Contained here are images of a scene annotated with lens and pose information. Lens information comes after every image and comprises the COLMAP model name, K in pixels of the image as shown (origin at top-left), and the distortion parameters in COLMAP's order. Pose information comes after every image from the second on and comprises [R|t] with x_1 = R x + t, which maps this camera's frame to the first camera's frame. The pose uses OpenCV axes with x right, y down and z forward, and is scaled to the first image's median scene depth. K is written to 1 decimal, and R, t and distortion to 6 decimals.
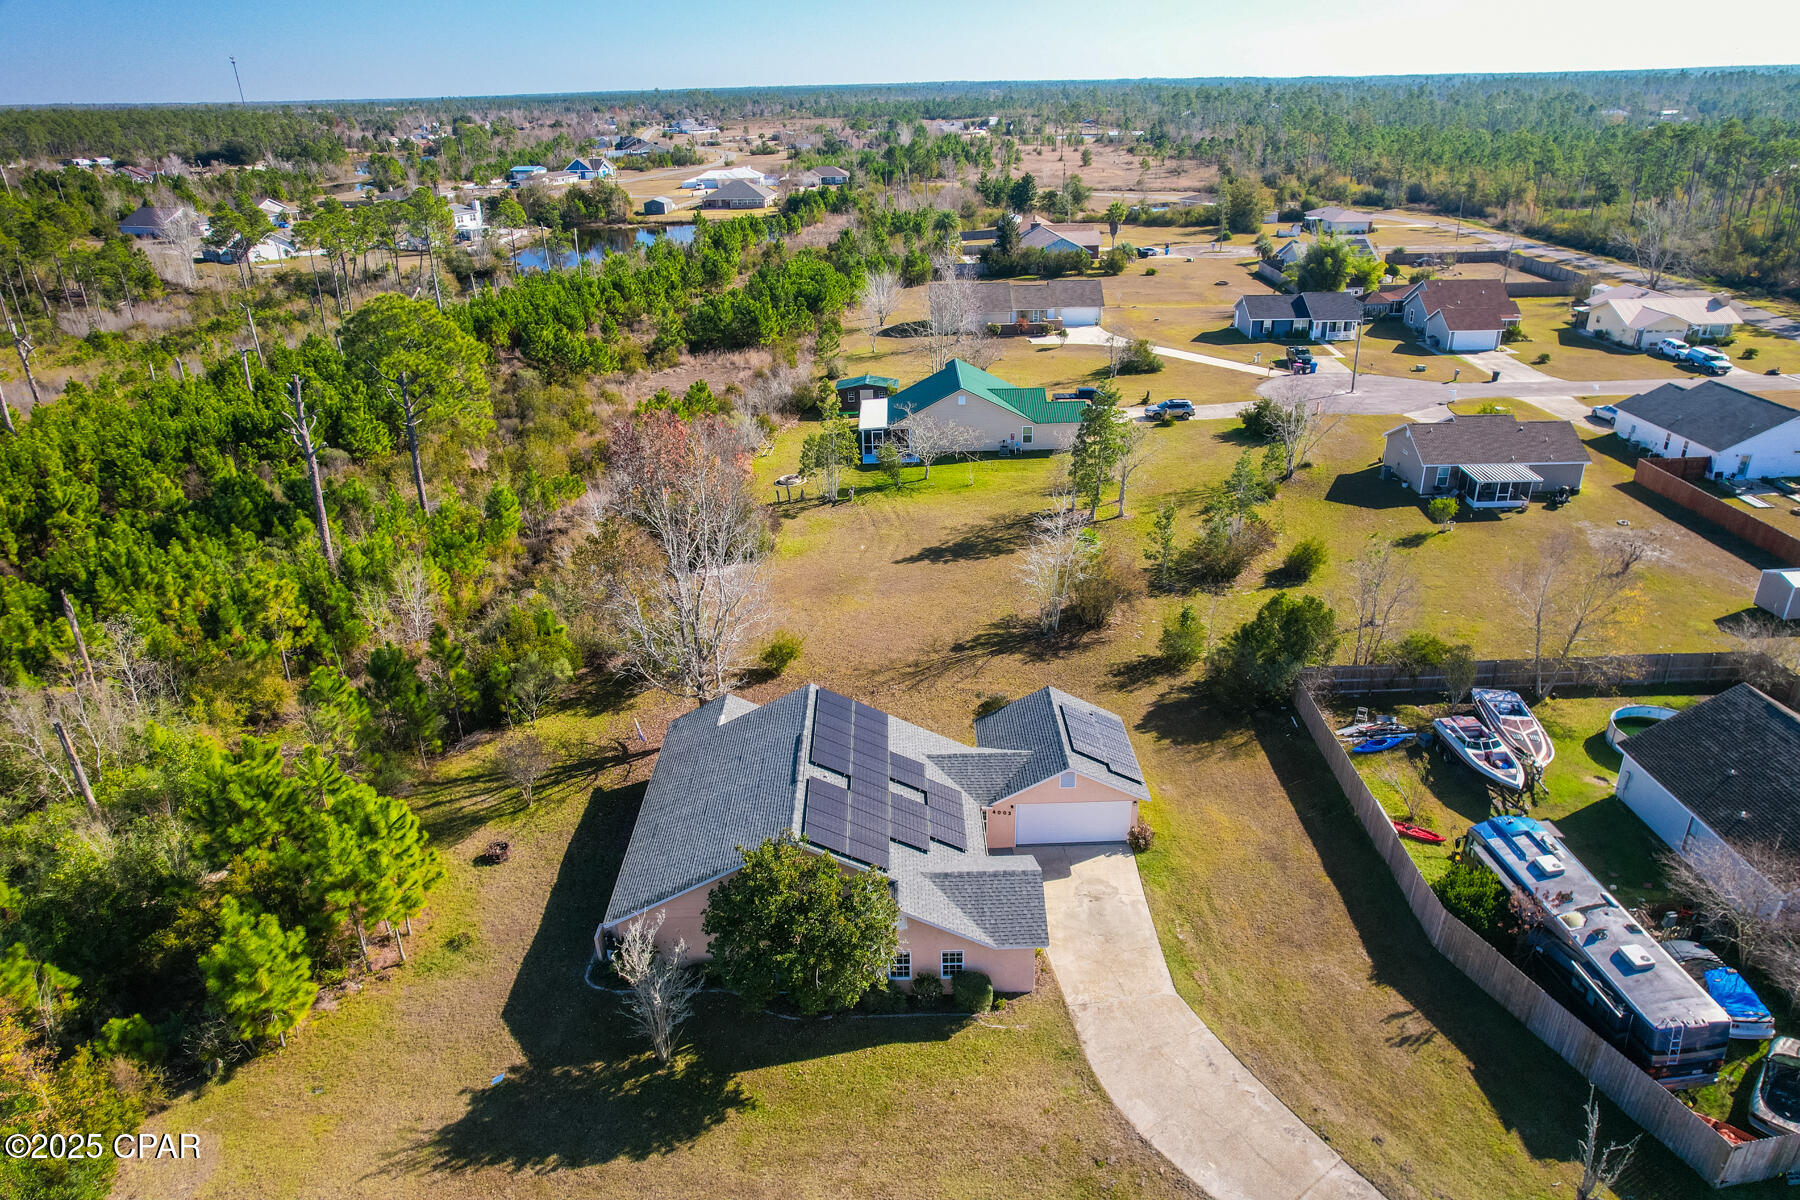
lens RADIAL K [[1157.8, 0, 903.3], [0, 1157.8, 598.2], [0, 0, 1]] dist [-0.091221, 0.081498]
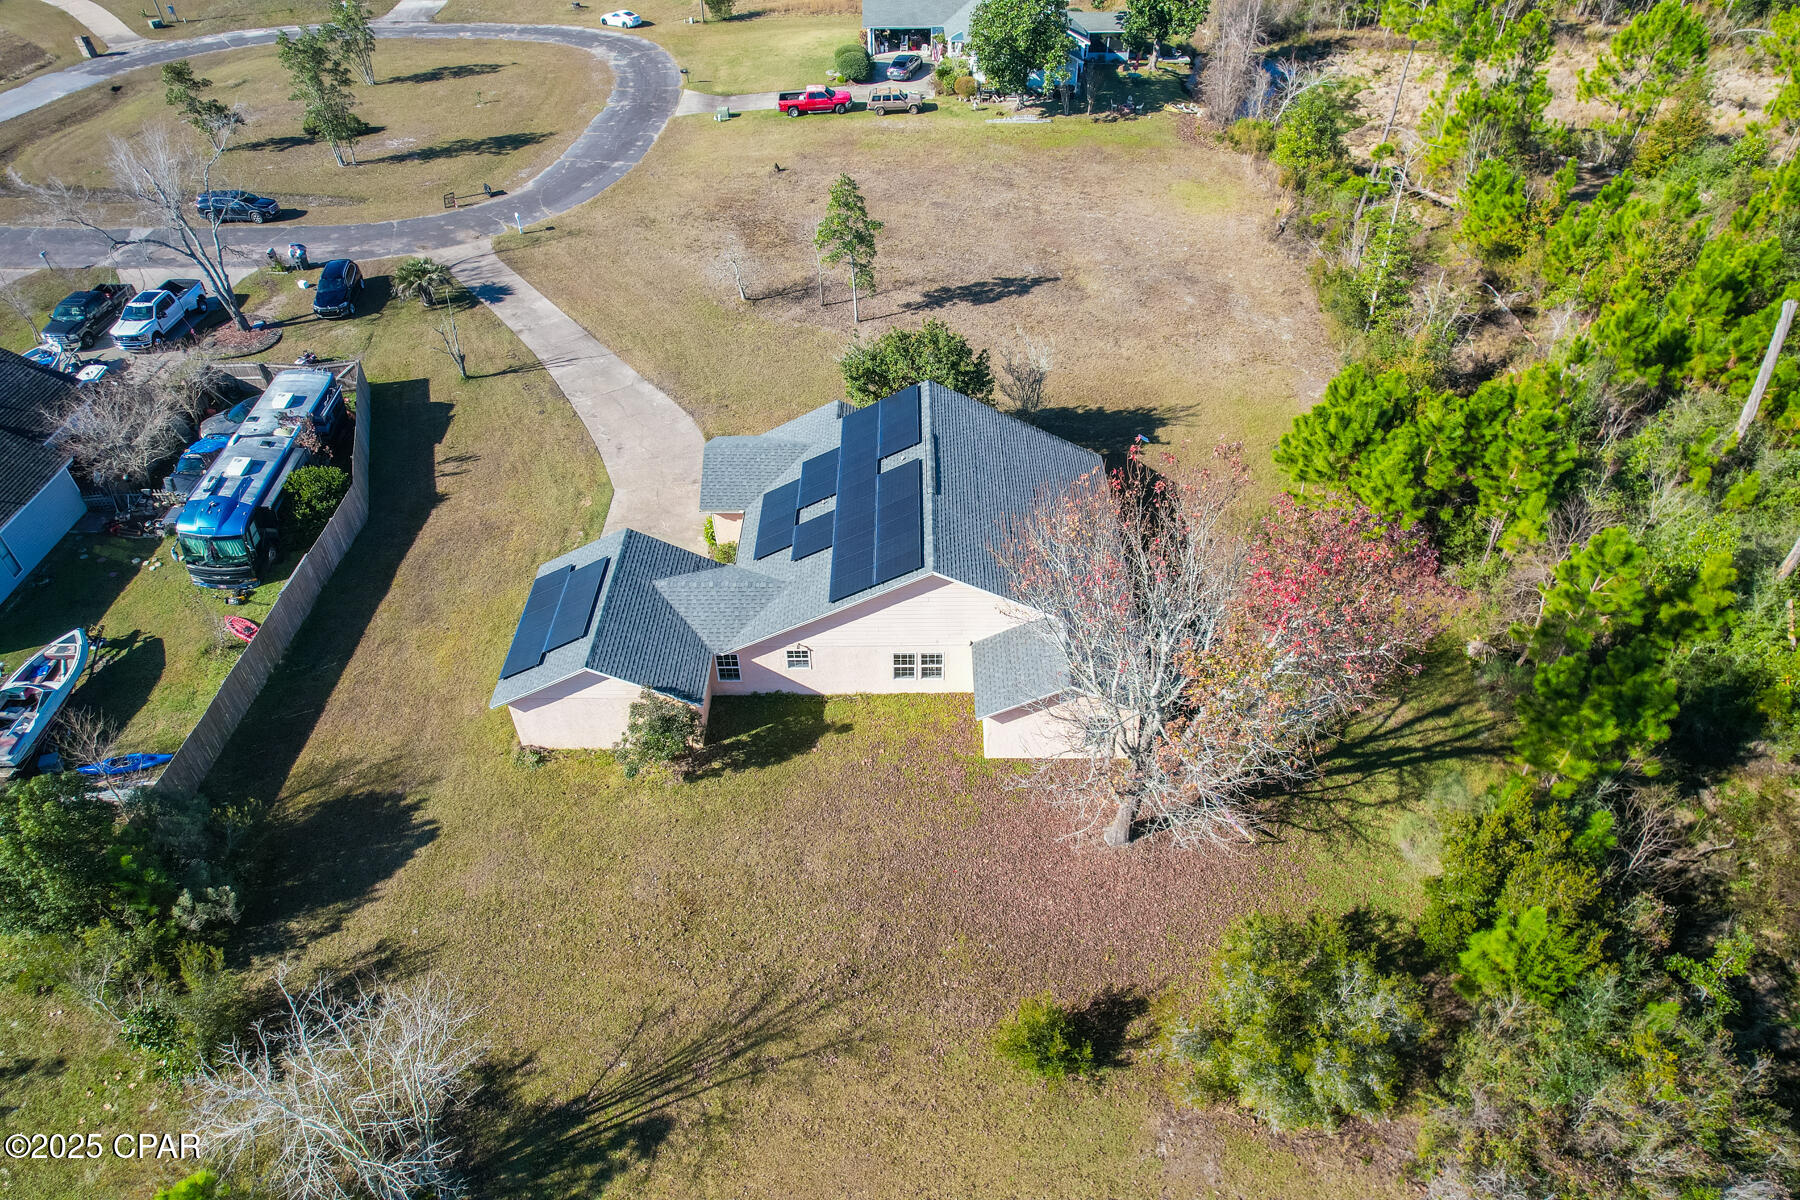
lens RADIAL K [[1148.5, 0, 907.2], [0, 1148.5, 612.4], [0, 0, 1]] dist [-0.082197, 0.074198]
pose [[-0.999399, 0.012463, 0.032346, -0.074868], [0.034616, 0.407602, 0.912503, -0.485869], [-0.001811, 0.913075, -0.407788, 1.134702]]
